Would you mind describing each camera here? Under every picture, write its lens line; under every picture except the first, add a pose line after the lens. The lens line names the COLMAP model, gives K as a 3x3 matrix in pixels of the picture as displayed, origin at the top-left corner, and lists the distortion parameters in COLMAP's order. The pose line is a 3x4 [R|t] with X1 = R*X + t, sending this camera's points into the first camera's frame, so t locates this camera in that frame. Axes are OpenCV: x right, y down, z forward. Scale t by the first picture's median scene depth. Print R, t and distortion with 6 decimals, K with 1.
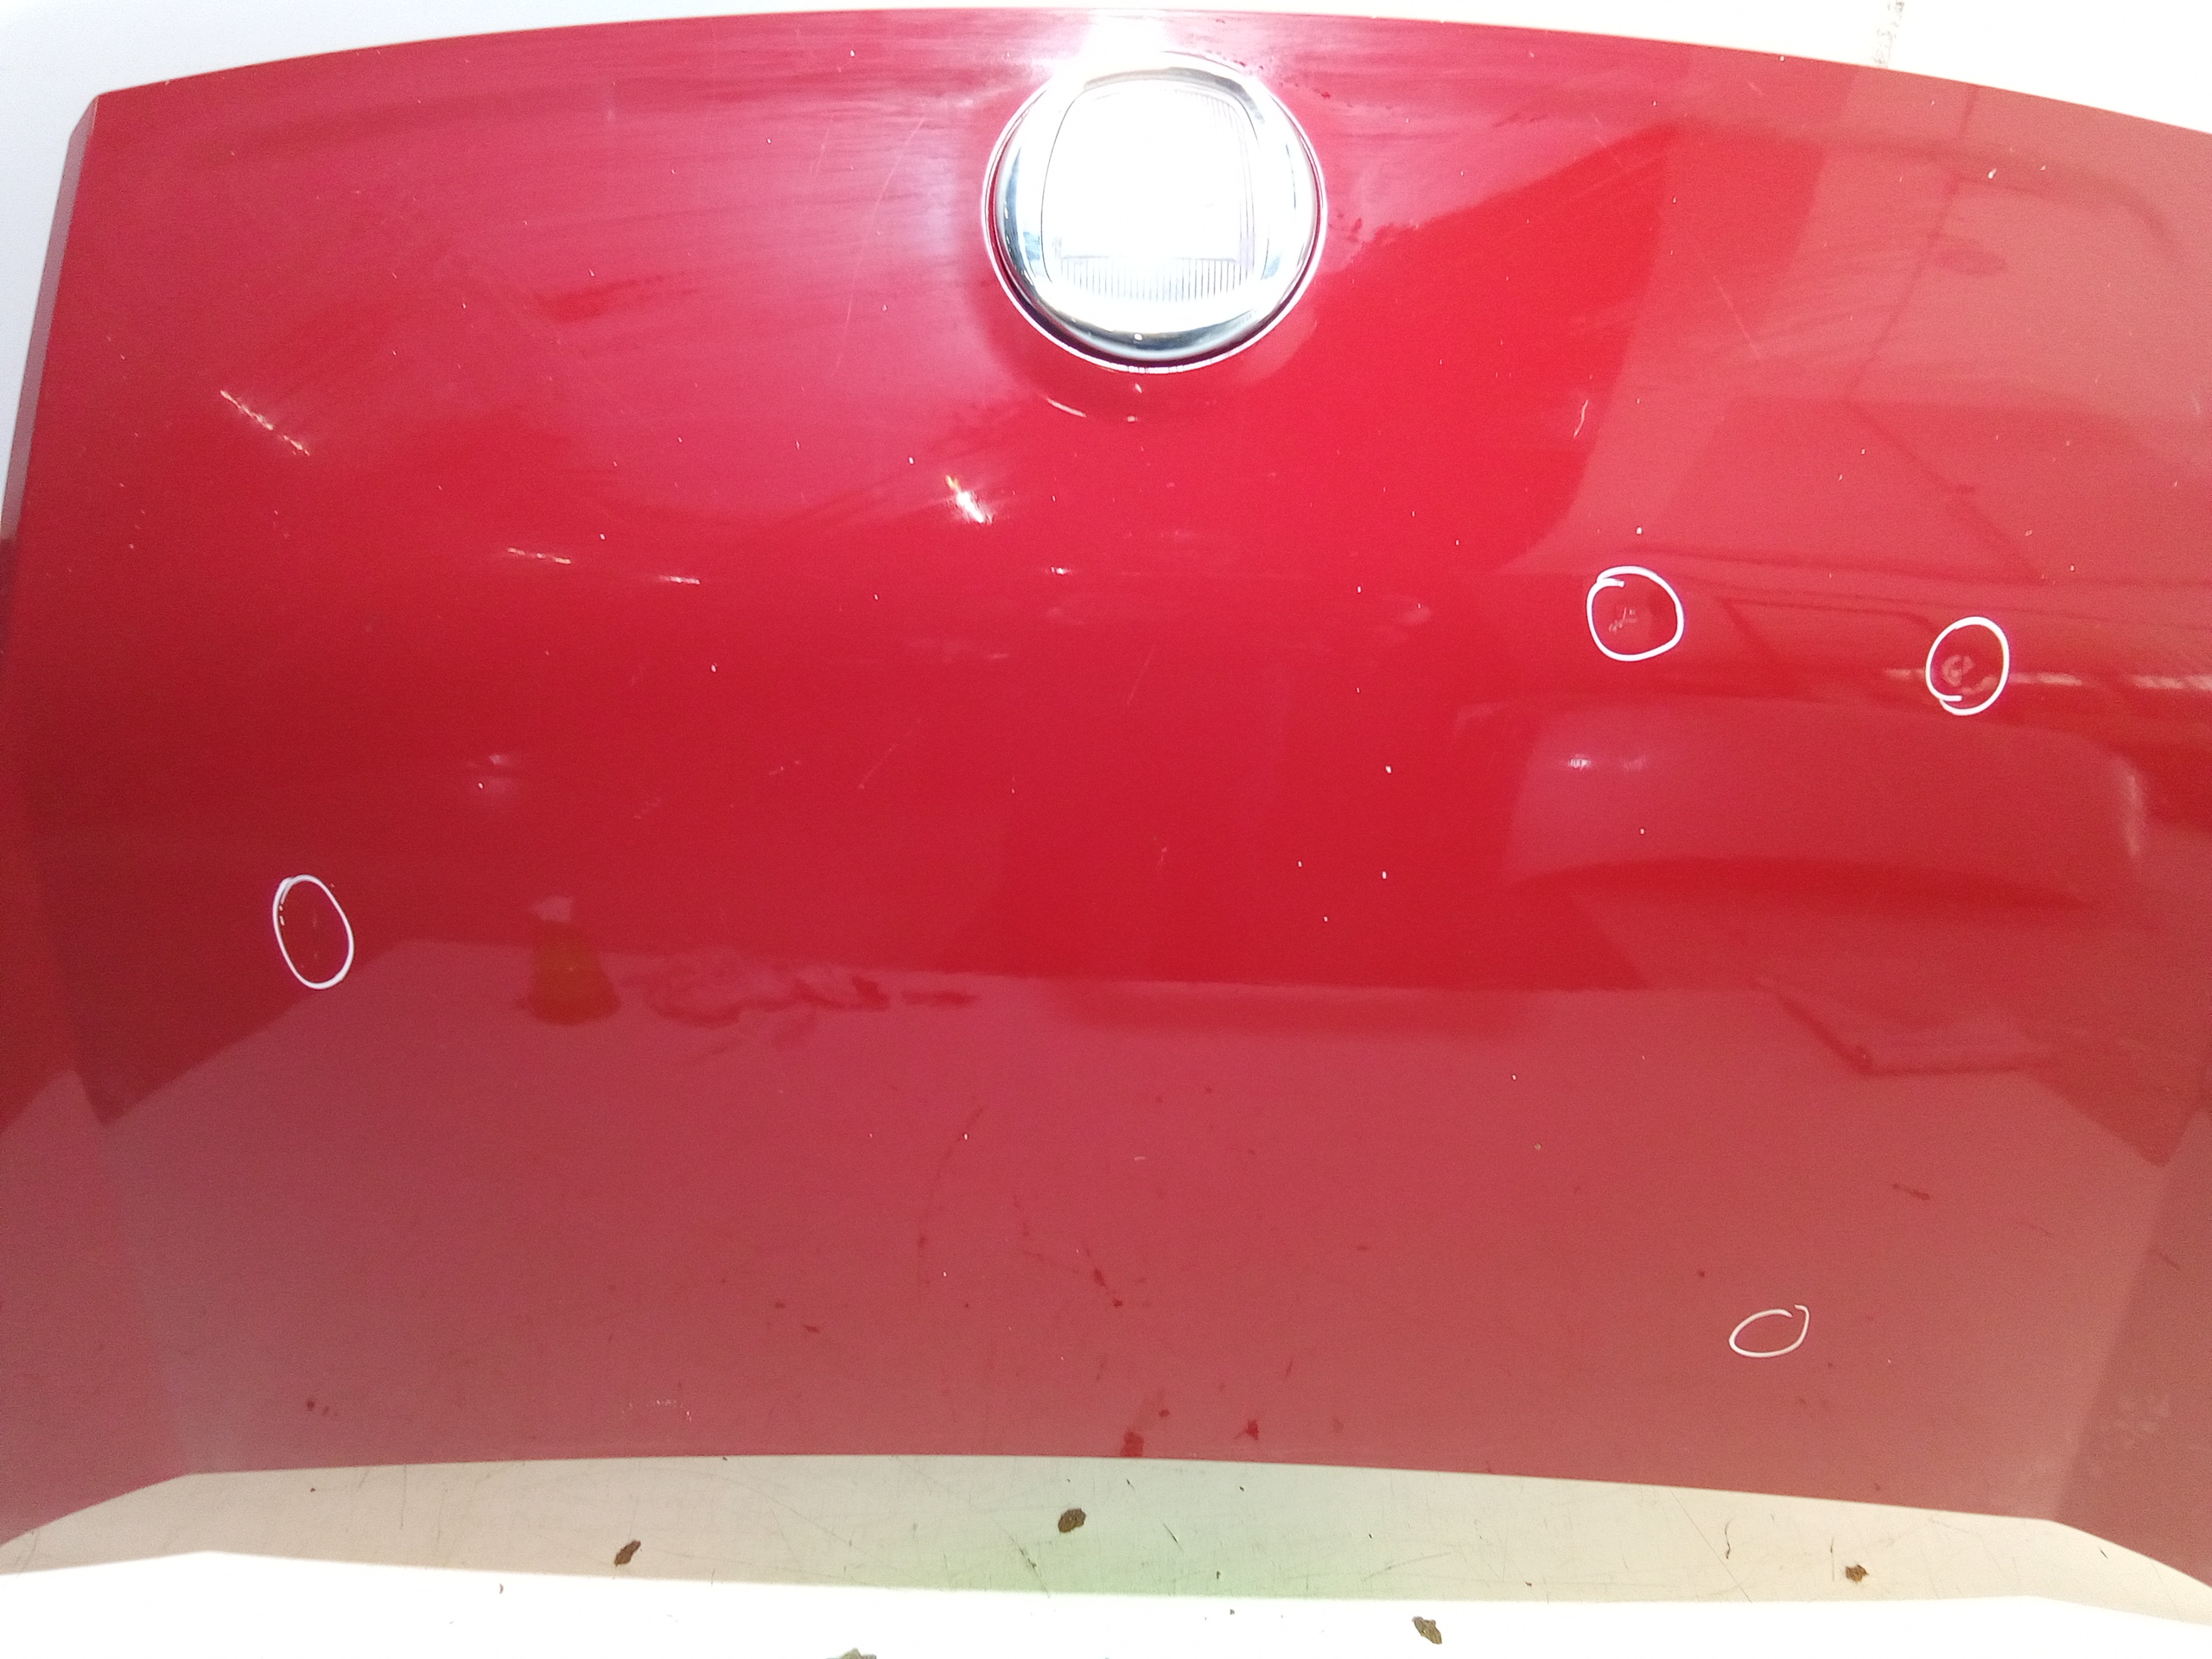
lens RADIAL K [[1528.2, 0, 1106.0], [0, 1528.2, 829.5], [0, 0, 1]] dist [-0.002192, -0.000713]
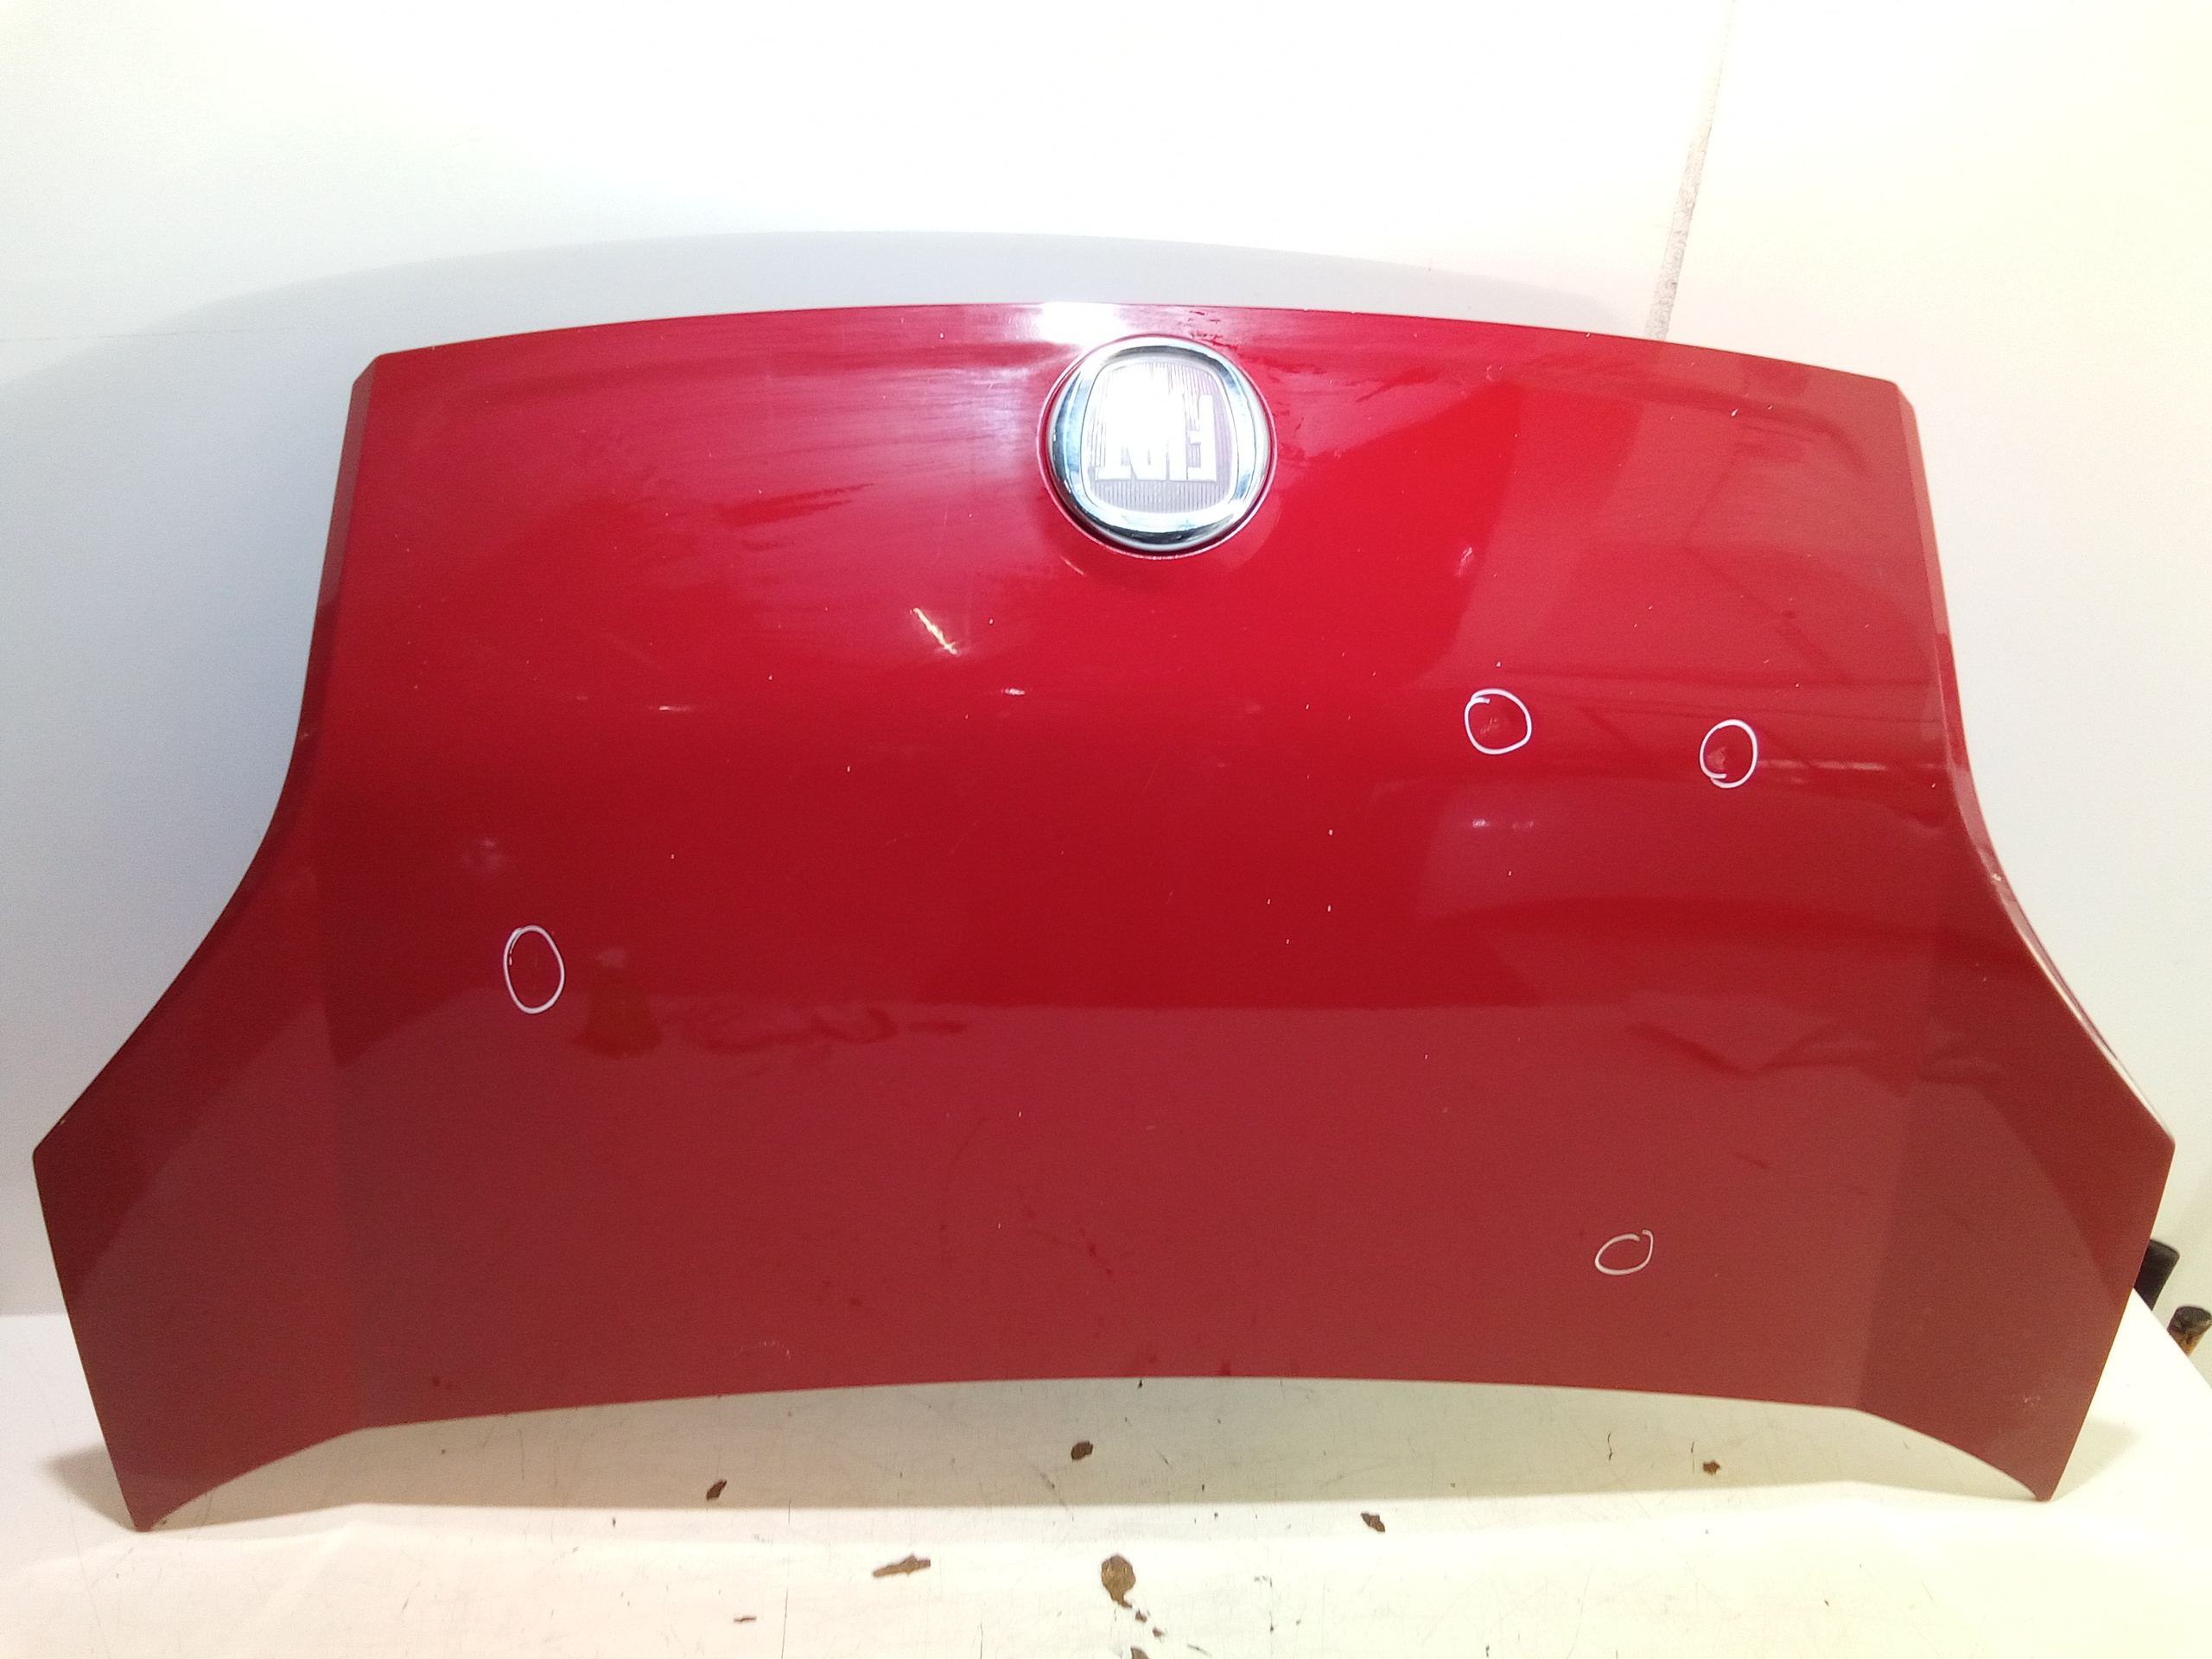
lens RADIAL K [[1528.2, 0, 1106.0], [0, 1528.2, 829.5], [0, 0, 1]] dist [-0.002192, -0.000713]
pose [[0.998555, -0.018333, 0.050524, -0.092488], [0.020373, 0.998986, -0.040154, 0.009795], [-0.049736, 0.041125, 0.997915, -0.397352]]
